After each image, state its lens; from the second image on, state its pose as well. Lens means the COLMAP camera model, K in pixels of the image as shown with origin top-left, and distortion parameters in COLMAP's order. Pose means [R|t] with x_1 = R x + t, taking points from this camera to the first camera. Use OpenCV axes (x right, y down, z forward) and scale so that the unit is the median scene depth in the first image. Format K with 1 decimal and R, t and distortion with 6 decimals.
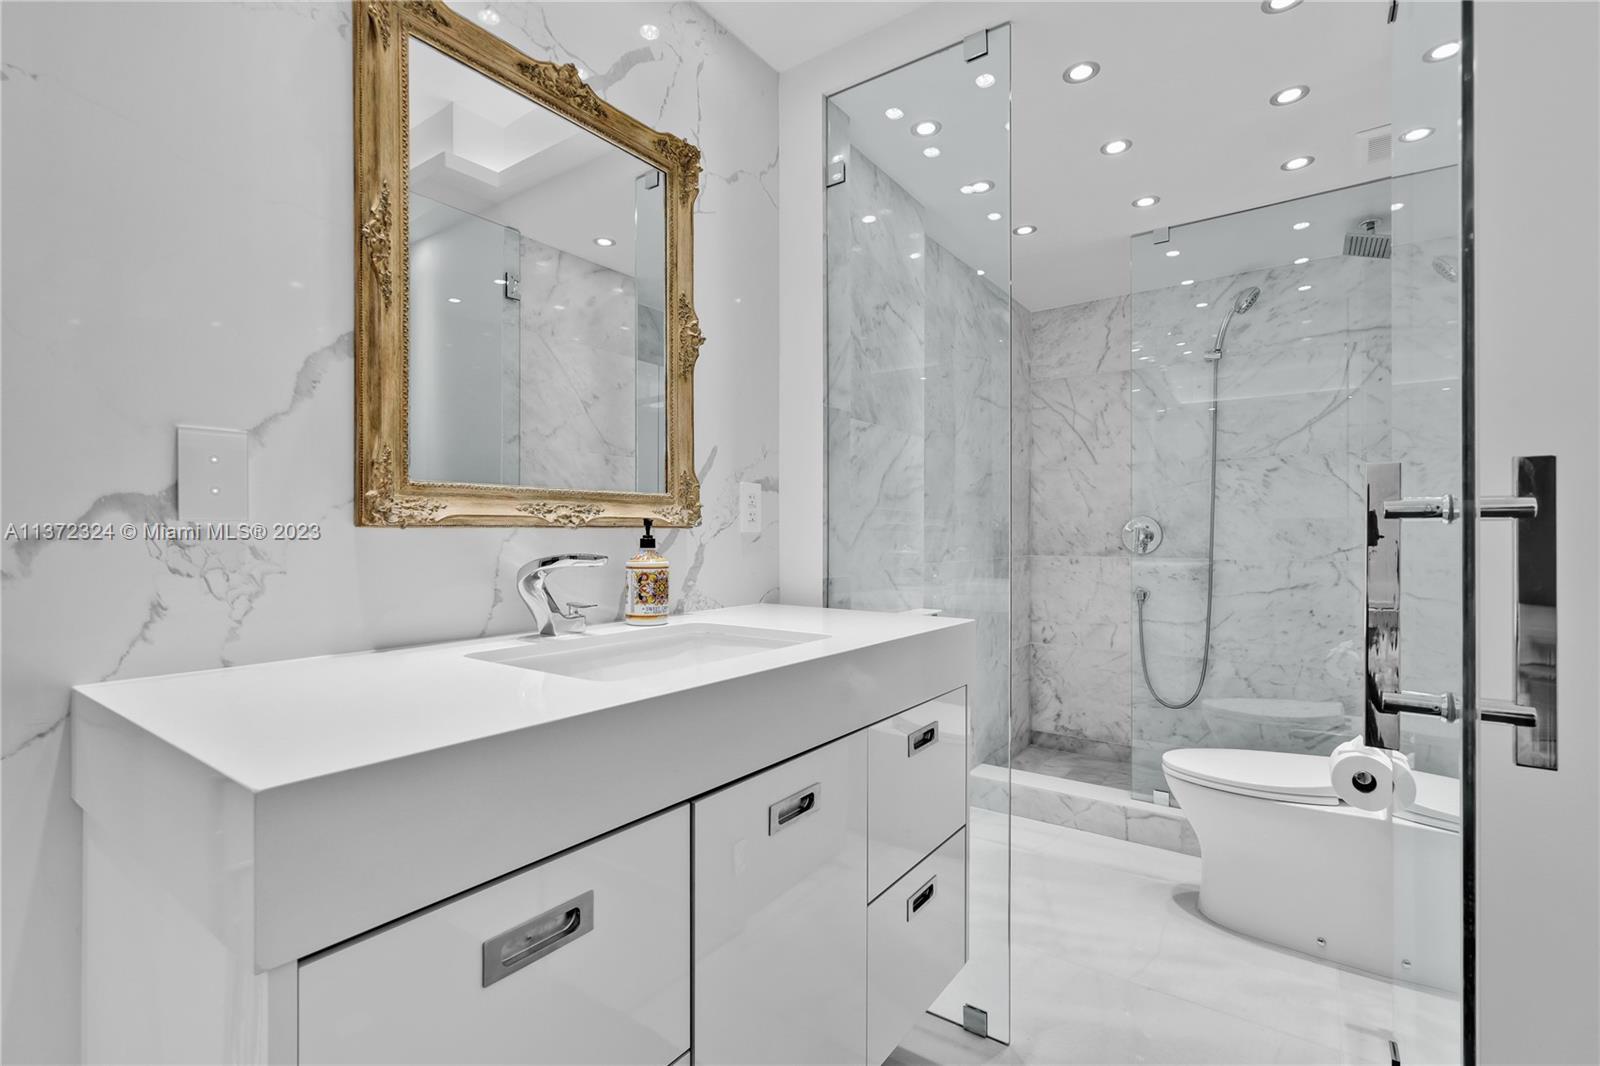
lens RADIAL K [[728.6, 0, 797.7], [0, 728.6, 533.8], [0, 0, 1]] dist [-0.000185, 0.000222]
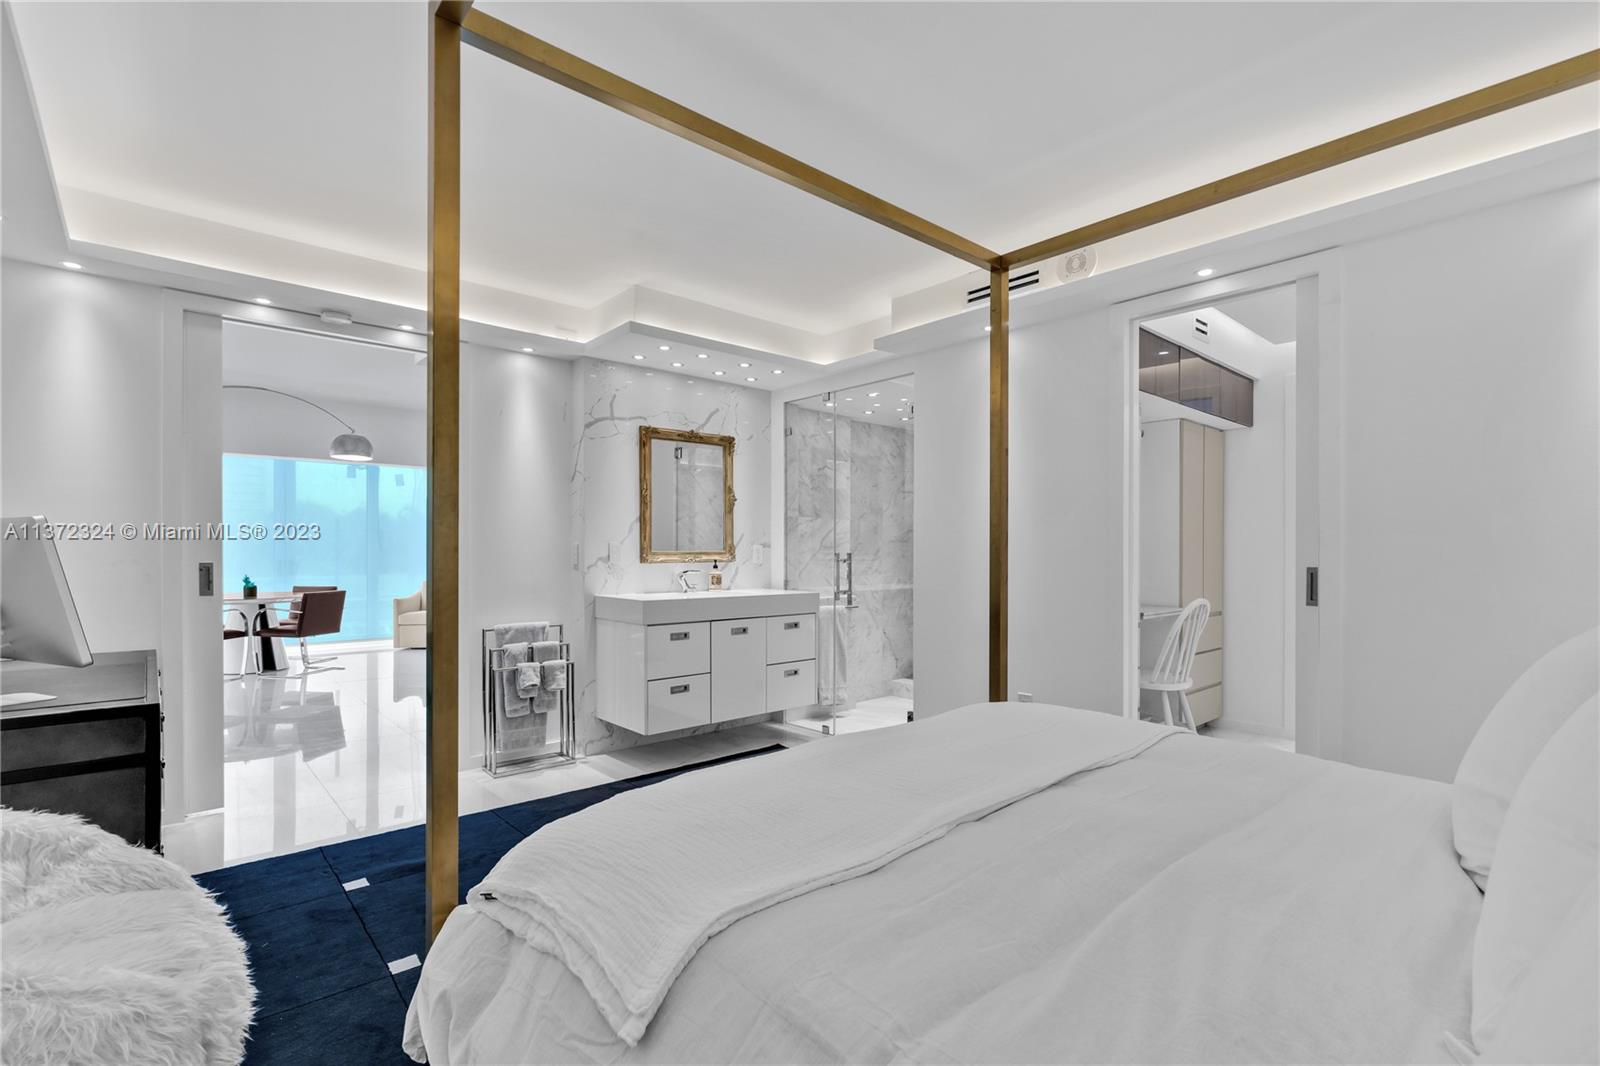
lens RADIAL K [[735.7, 0, 802.3], [0, 735.7, 553.6], [0, 0, 1]] dist [0.000336, 0.000014]
pose [[0.977346, 0.001631, -0.211643, 0.436668], [-0.000874, 0.999993, 0.003672, -0.029783], [0.211647, -0.003404, 0.977340, -1.072469]]
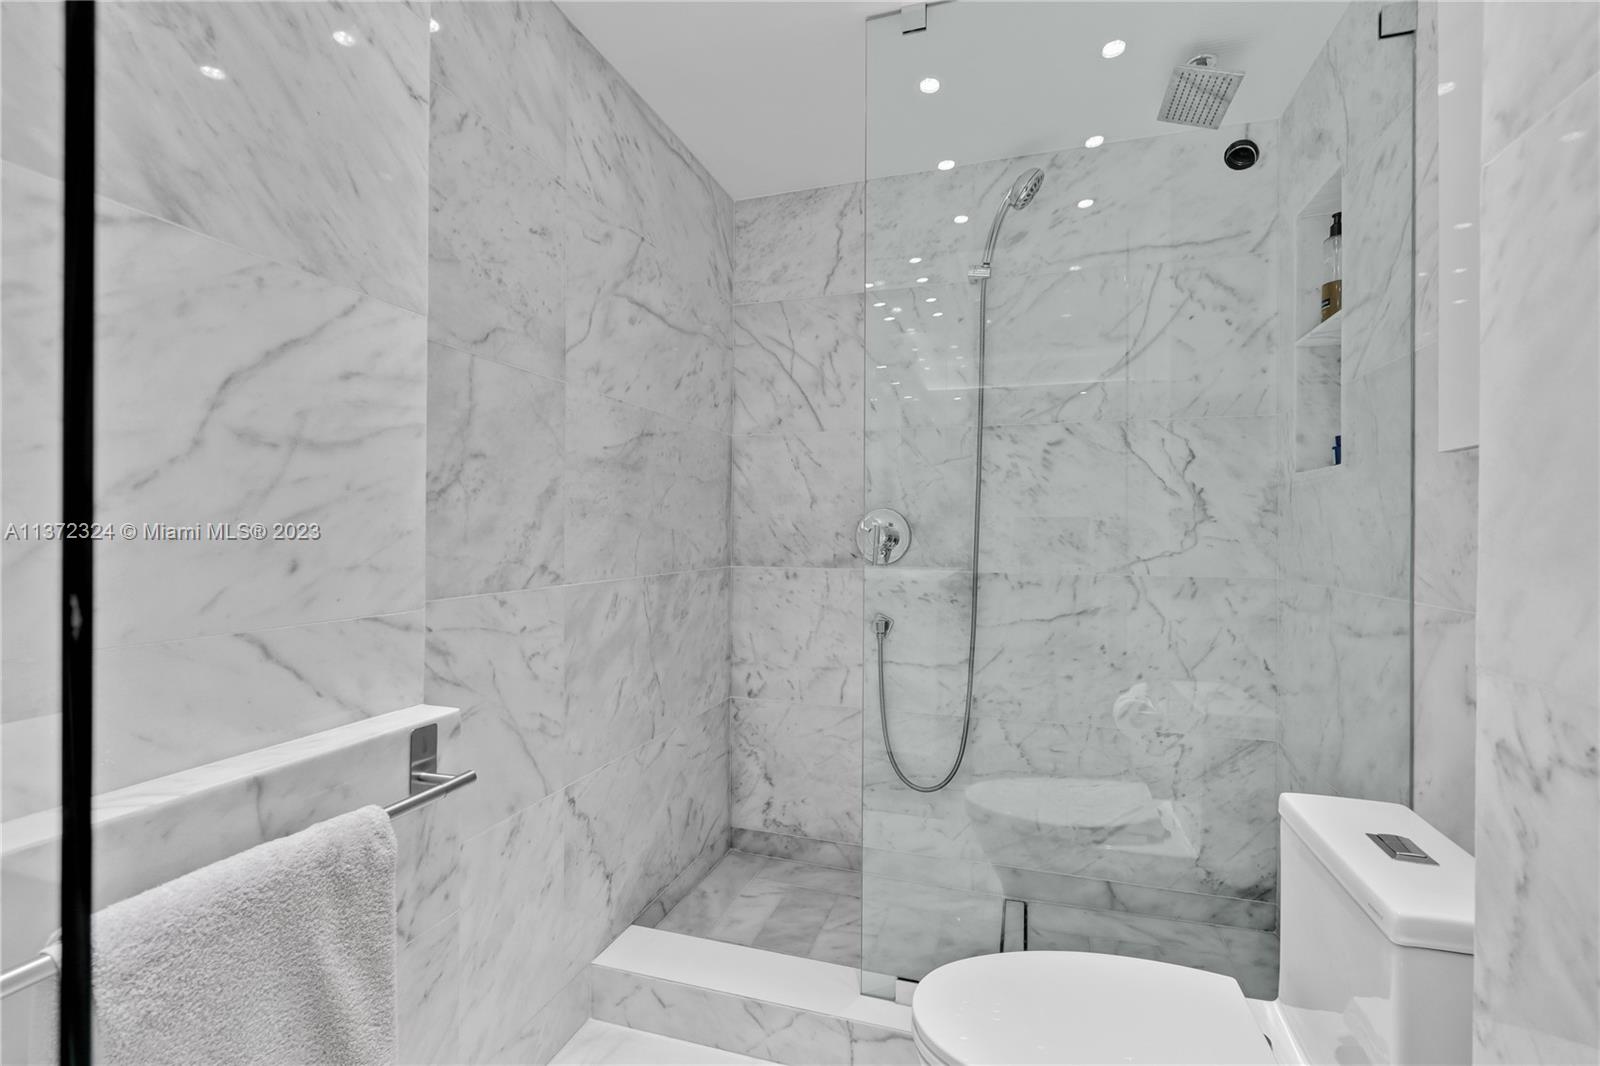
lens RADIAL K [[728.6, 0, 797.7], [0, 728.6, 533.8], [0, 0, 1]] dist [-0.000185, 0.000222]
pose [[0.950602, 0.004073, 0.310385, 0.214166], [-0.005601, 0.999976, 0.004031, -0.003386], [-0.310362, -0.005570, 0.950602, 0.436643]]
